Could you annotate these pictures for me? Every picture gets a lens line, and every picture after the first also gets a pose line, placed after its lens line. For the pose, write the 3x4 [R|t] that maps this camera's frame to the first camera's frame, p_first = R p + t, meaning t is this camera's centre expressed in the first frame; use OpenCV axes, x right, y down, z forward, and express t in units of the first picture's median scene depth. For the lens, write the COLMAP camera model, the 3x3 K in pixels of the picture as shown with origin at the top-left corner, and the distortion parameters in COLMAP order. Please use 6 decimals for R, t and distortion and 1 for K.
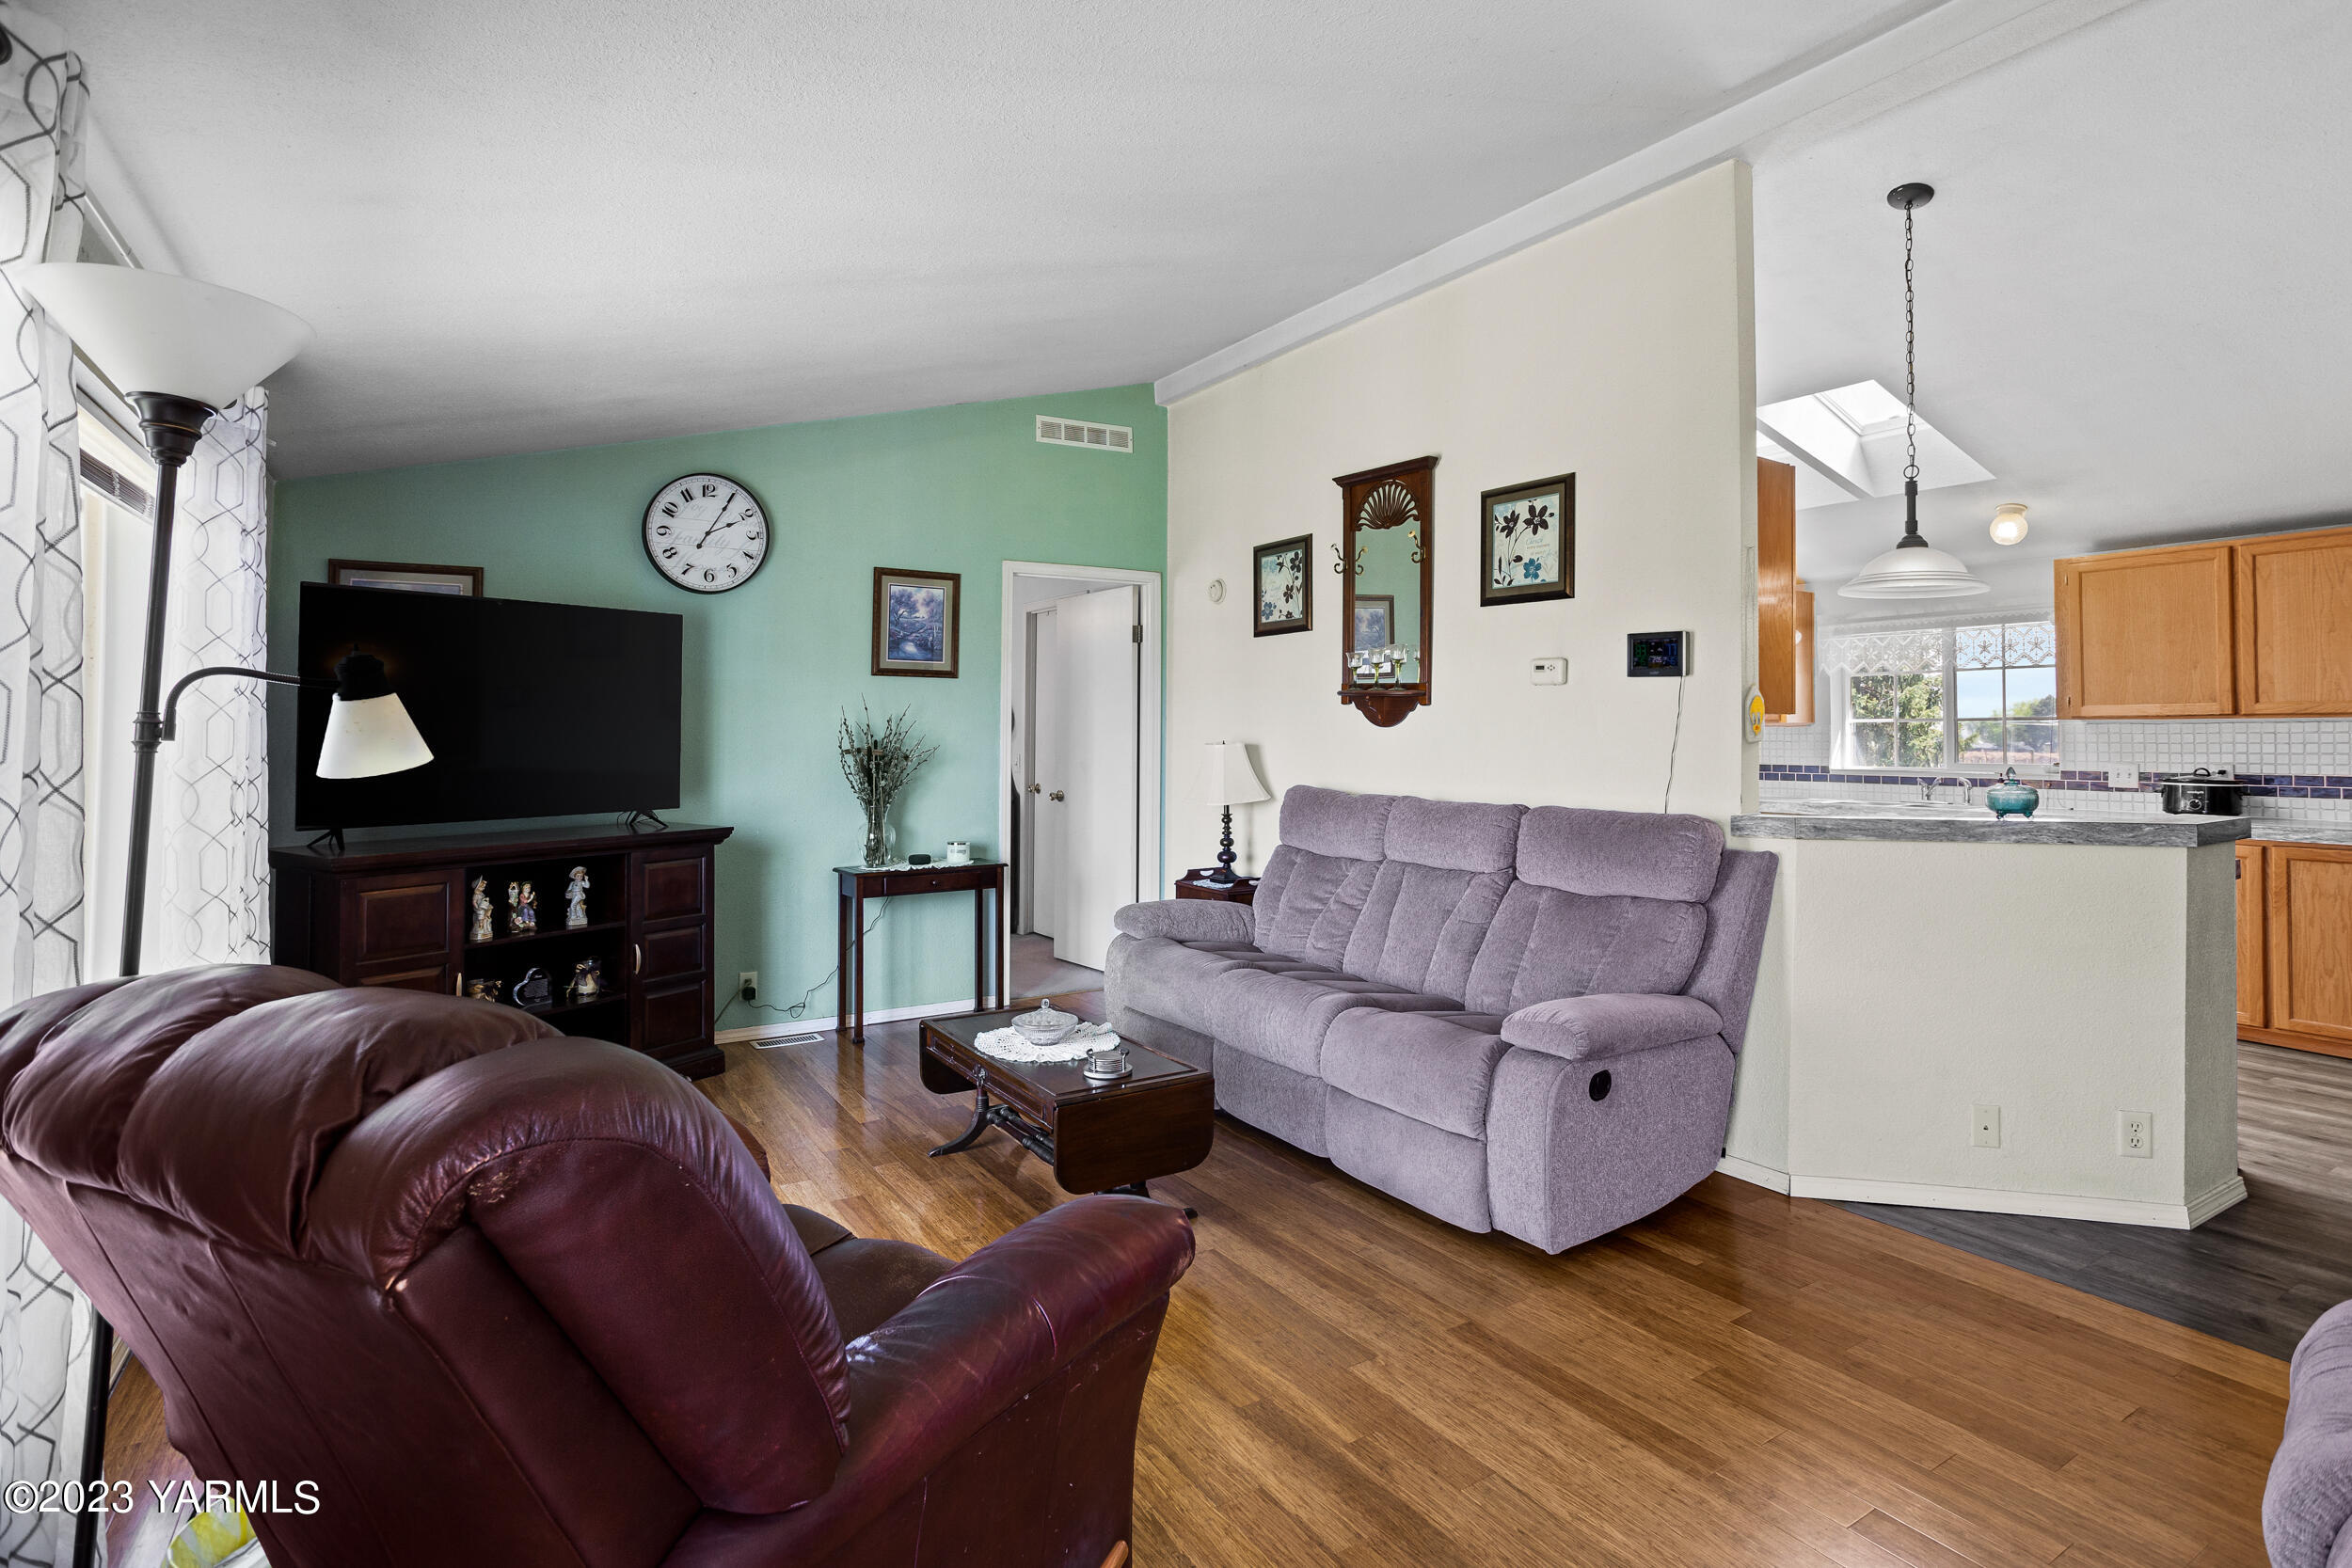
lens RADIAL K [[1171.1, 0, 1180.2], [0, 1171.1, 709.2], [0, 0, 1]] dist [-0.033628, 0.024963]
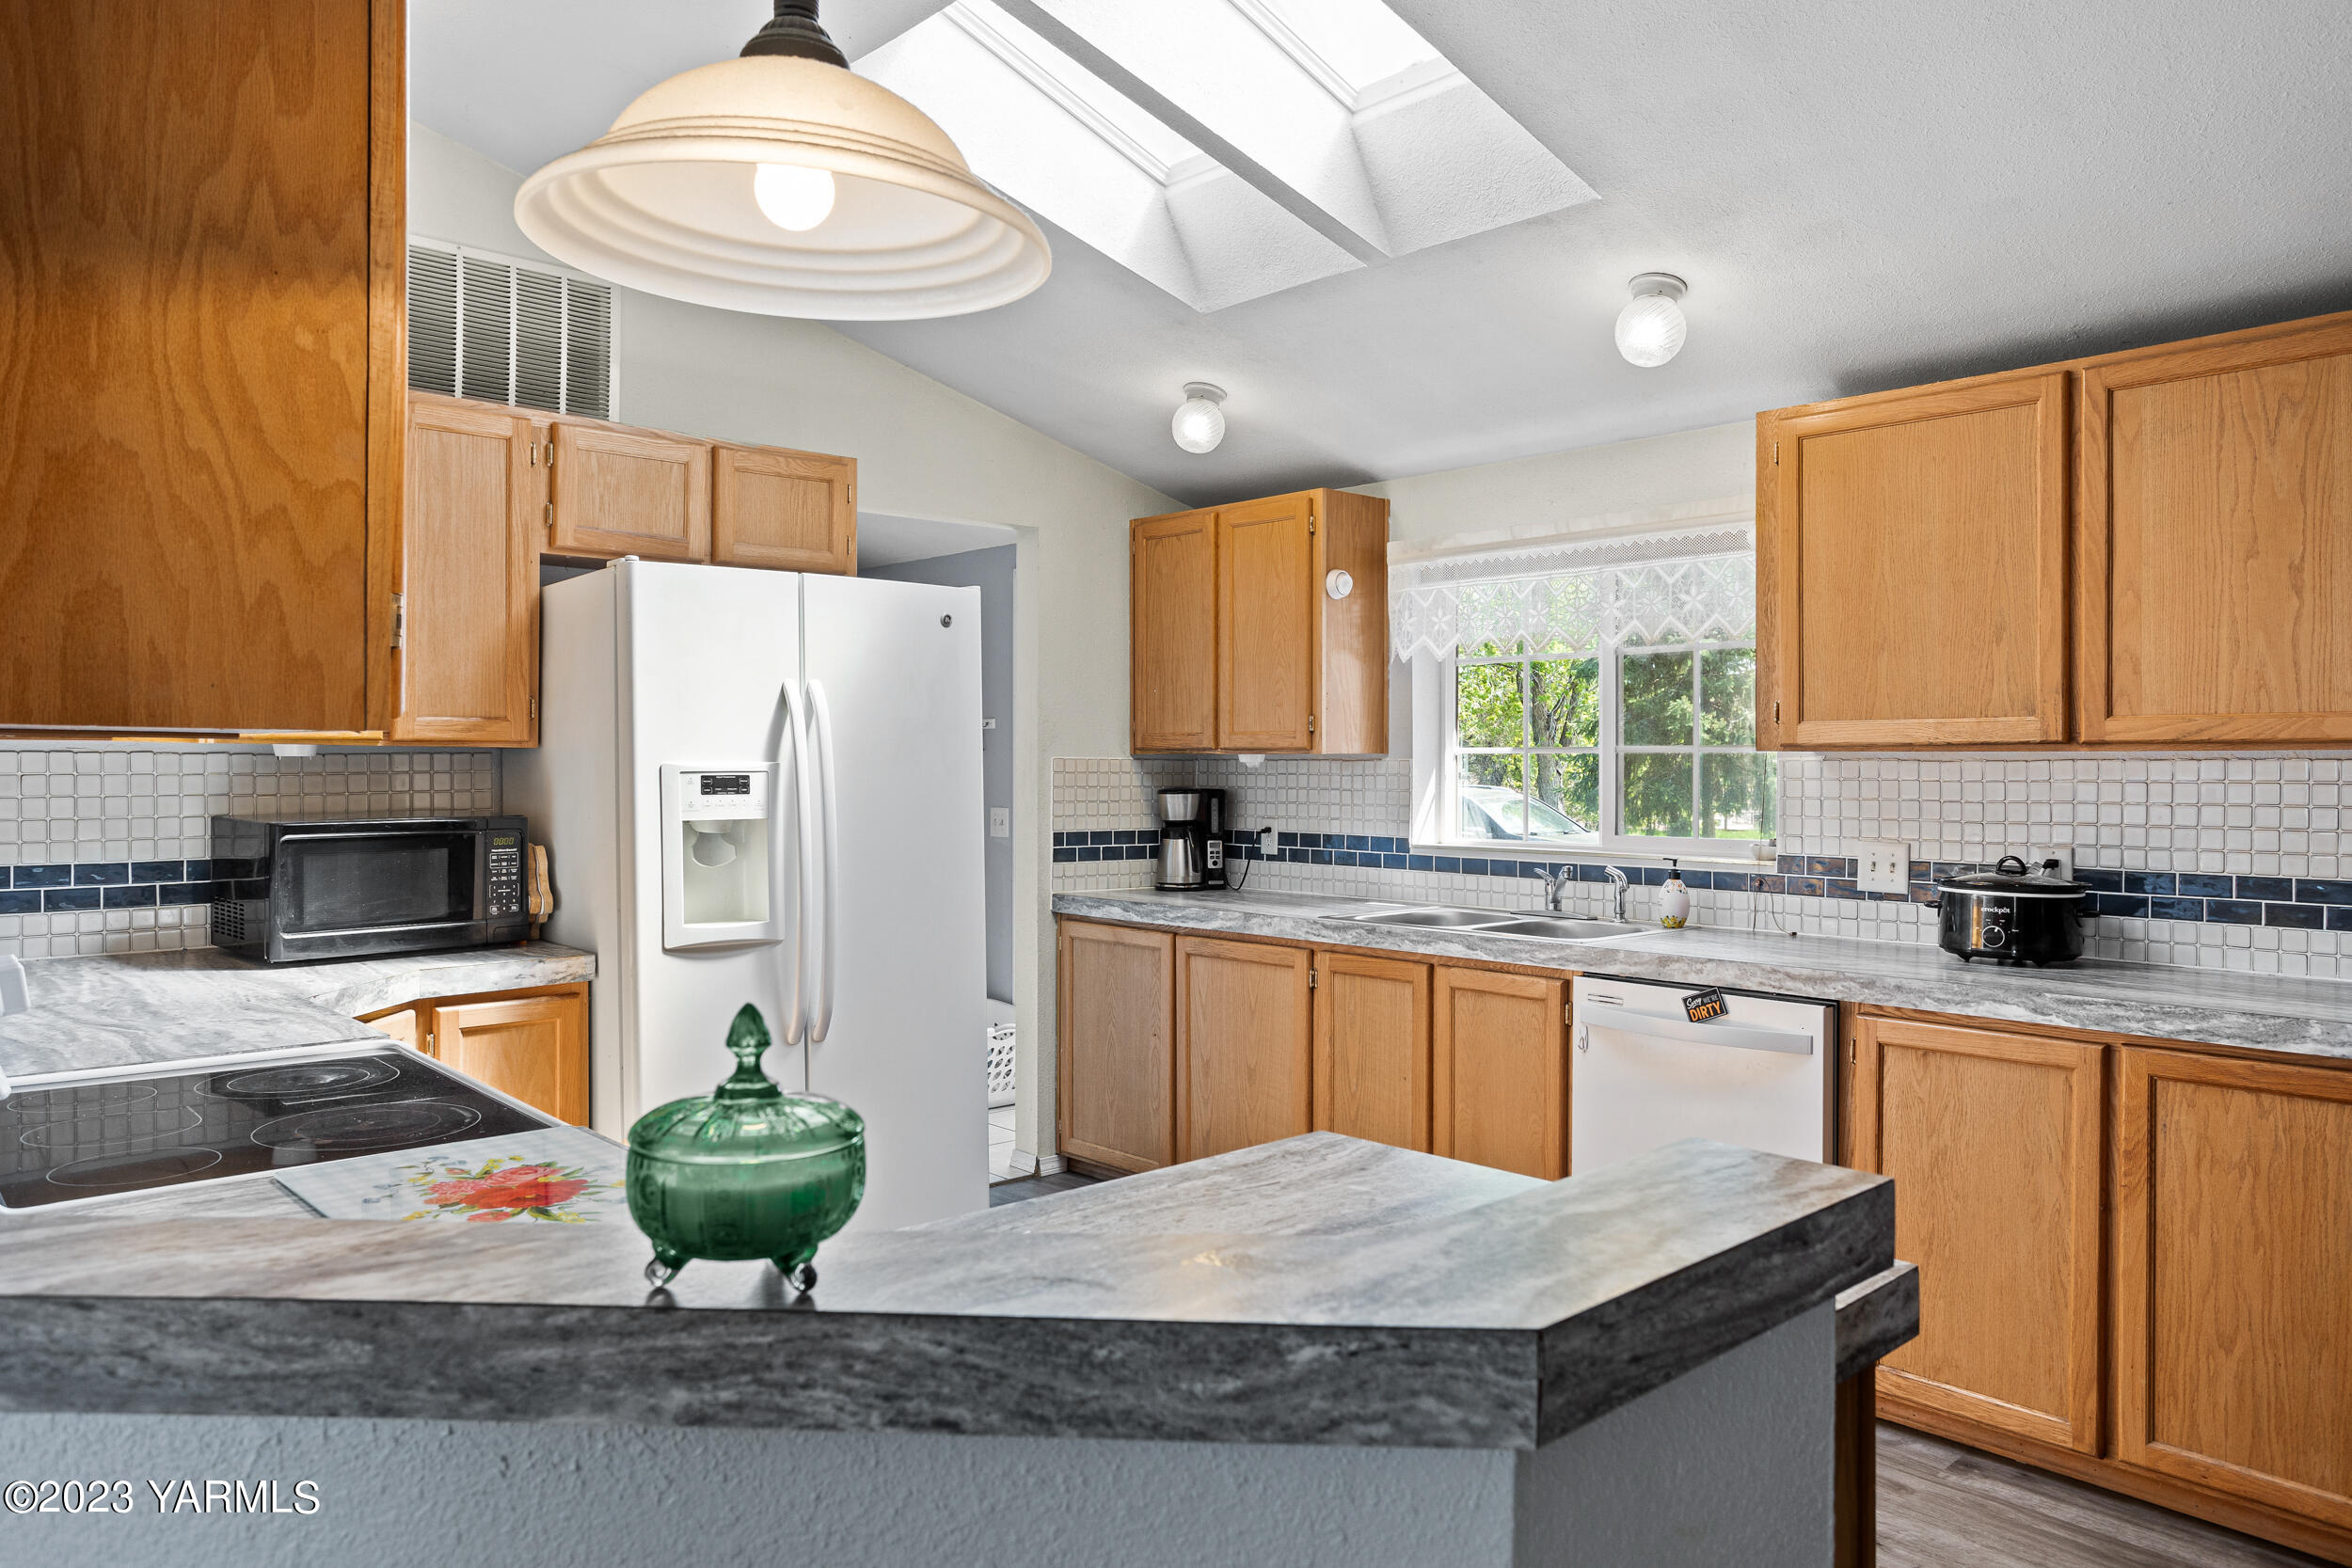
lens RADIAL K [[1577.5, 0, 1182.7], [0, 1577.5, 764.7], [0, 0, 1]] dist [0.005322, 0.004995]
pose [[0.984255, 0.003306, 0.176726, 0.415761], [-0.007196, 0.999746, 0.021377, 0.002309], [-0.176610, -0.022312, 0.984028, 0.408324]]
